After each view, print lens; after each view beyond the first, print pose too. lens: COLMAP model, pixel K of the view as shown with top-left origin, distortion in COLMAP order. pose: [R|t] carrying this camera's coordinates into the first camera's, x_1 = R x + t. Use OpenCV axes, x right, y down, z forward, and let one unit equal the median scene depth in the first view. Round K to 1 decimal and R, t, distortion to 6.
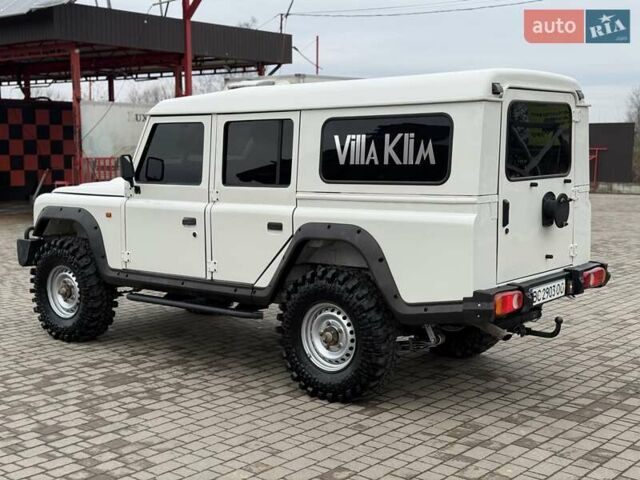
lens RADIAL K [[891.4, 0, 320.0], [0, 891.4, 240.0], [0, 0, 1]] dist [0.150997, -0.159138]
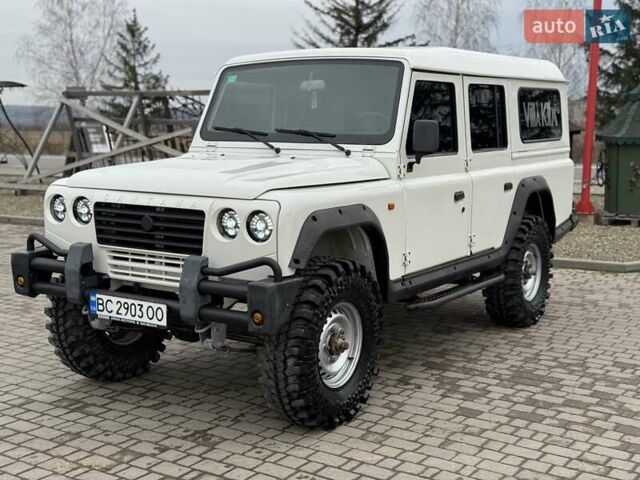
lens RADIAL K [[891.4, 0, 320.0], [0, 891.4, 240.0], [0, 0, 1]] dist [0.150997, -0.159138]
pose [[-0.103343, -0.127969, 0.986379, -1.116146], [0.101993, 0.985098, 0.138489, -0.126295], [-0.989403, 0.114916, -0.088751, 1.350761]]
